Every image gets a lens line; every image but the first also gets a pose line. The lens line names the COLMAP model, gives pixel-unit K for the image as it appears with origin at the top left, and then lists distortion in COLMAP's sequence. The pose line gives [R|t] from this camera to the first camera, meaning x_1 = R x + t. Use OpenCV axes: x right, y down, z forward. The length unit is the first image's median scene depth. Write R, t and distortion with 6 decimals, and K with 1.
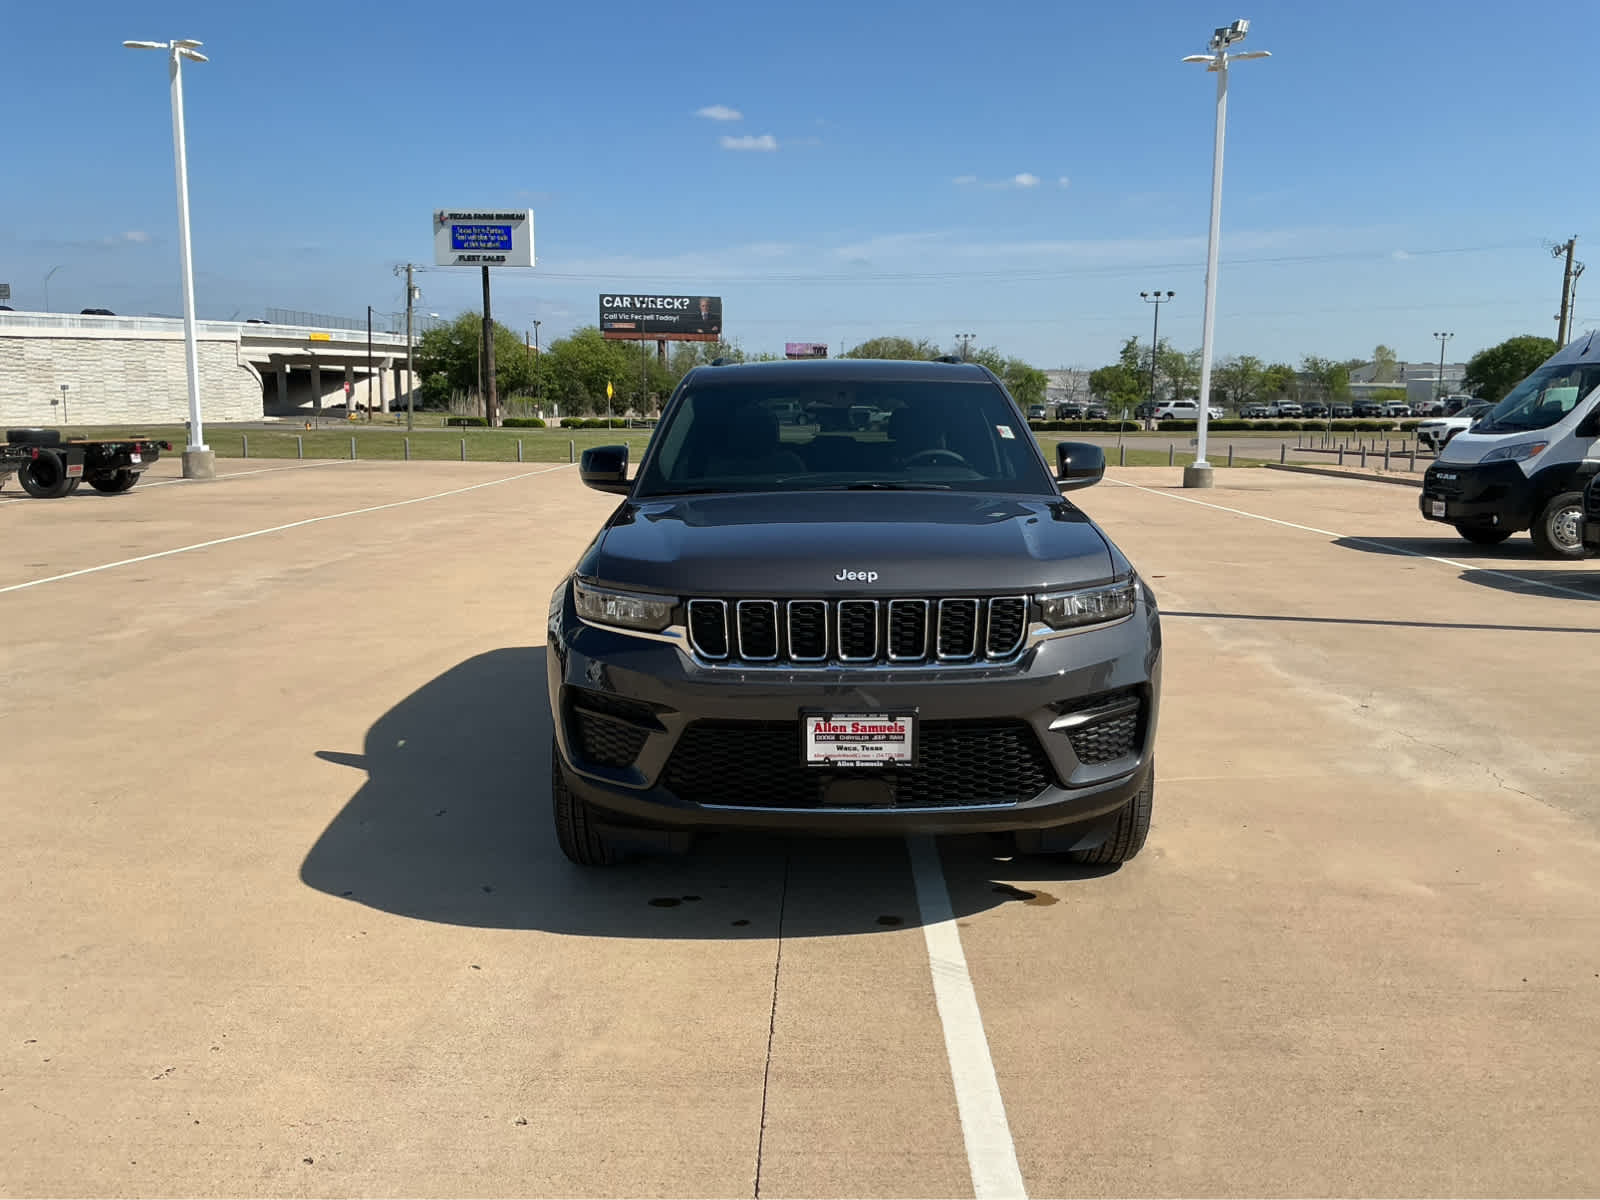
lens RADIAL K [[1320.1, 0, 802.8], [0, 1320.1, 617.9], [0, 0, 1]] dist [0.099601, -0.203436]
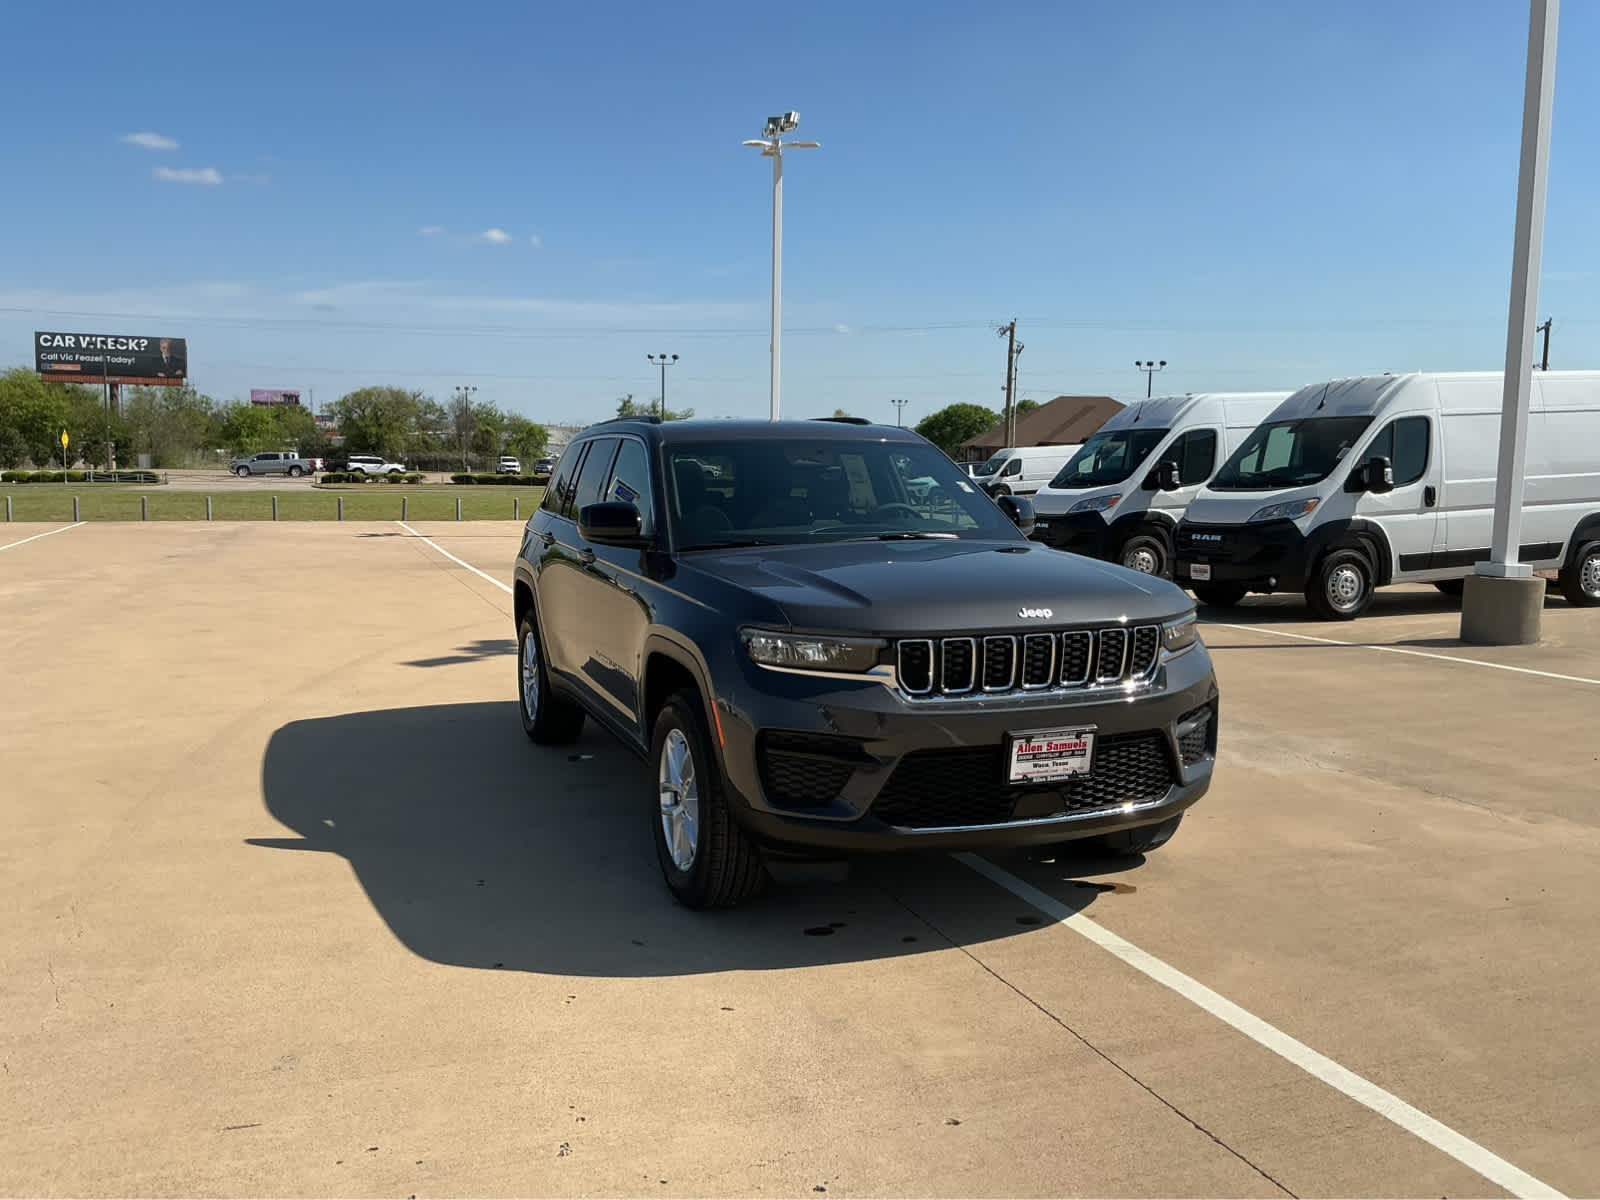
lens RADIAL K [[1320.1, 0, 802.8], [0, 1320.1, 617.9], [0, 0, 1]] dist [0.099601, -0.203436]
pose [[0.928004, -0.038755, 0.370550, -0.531164], [0.053644, 0.998111, -0.029956, -0.004001], [-0.368689, 0.047677, 0.928330, 0.015028]]
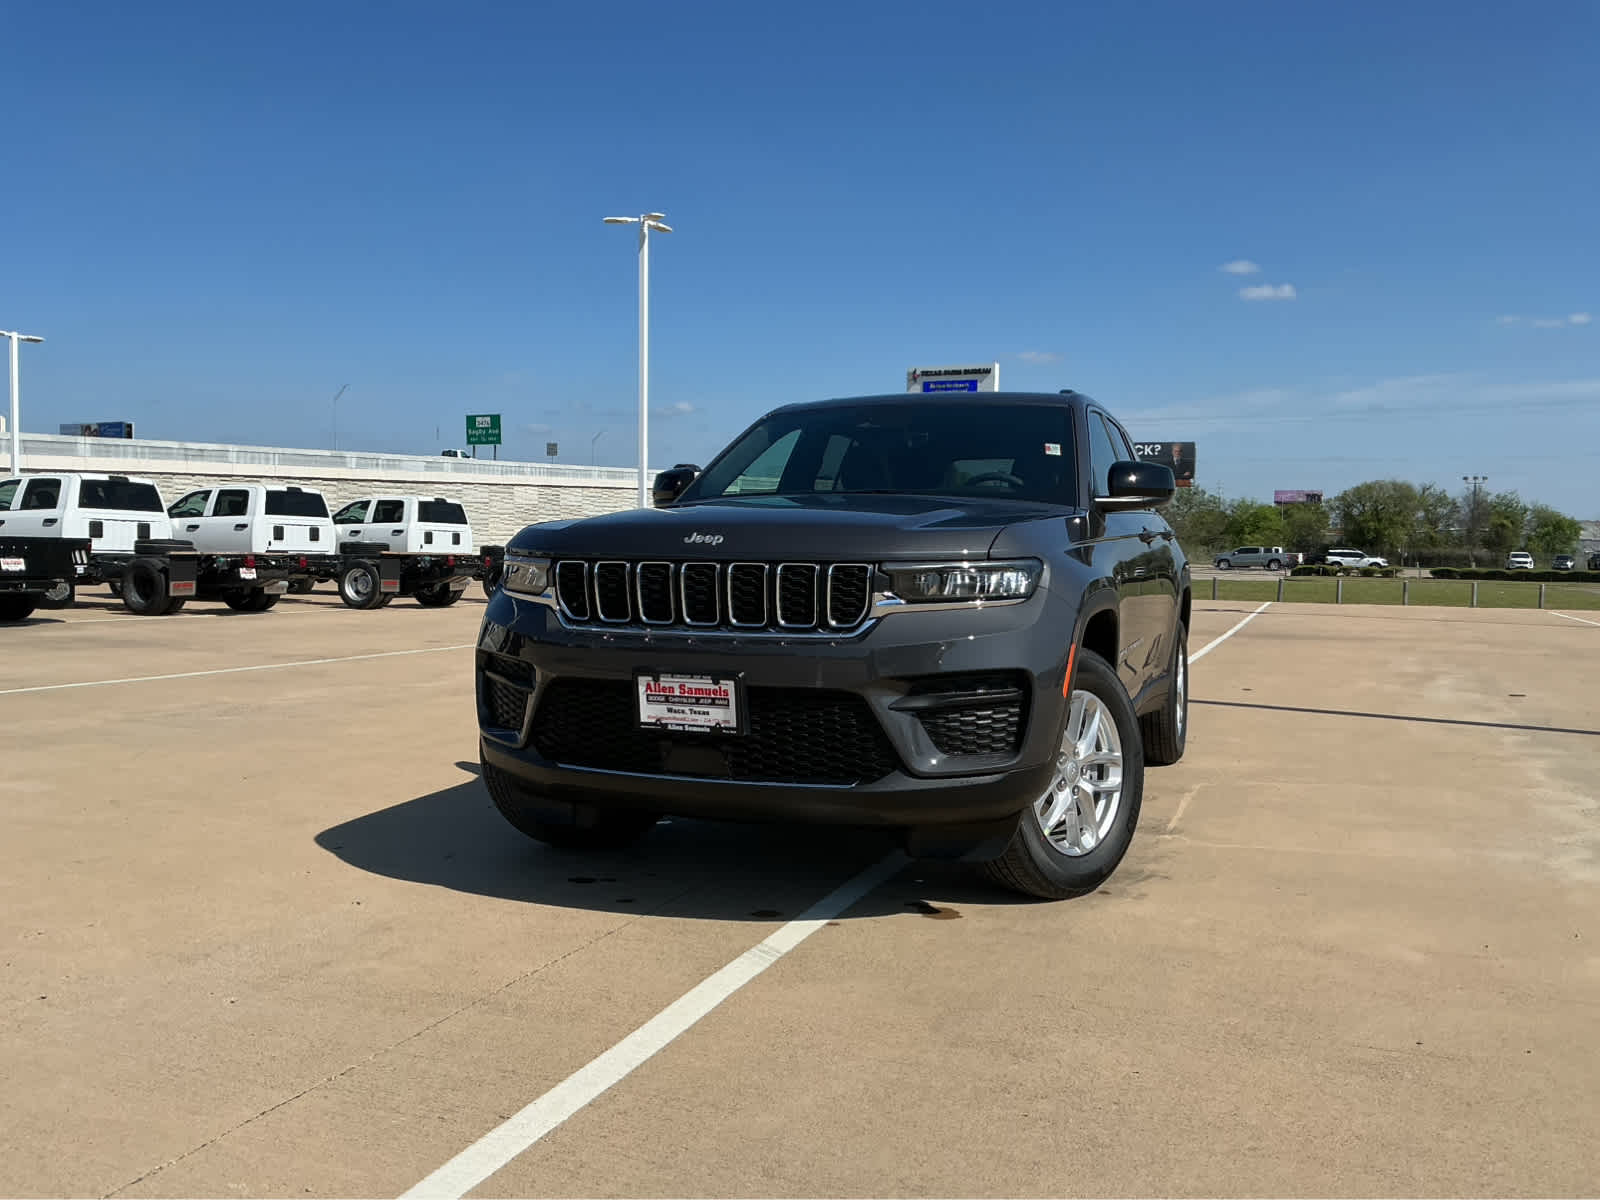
lens RADIAL K [[1320.5, 0, 778.2], [0, 1320.5, 619.9], [0, 0, 1]] dist [0.092818, -0.199063]
pose [[0.931061, 0.030413, -0.363594, 0.426407], [-0.070317, 0.992795, -0.097021, 0.112910], [0.358024, 0.115899, 0.926491, 0.102189]]
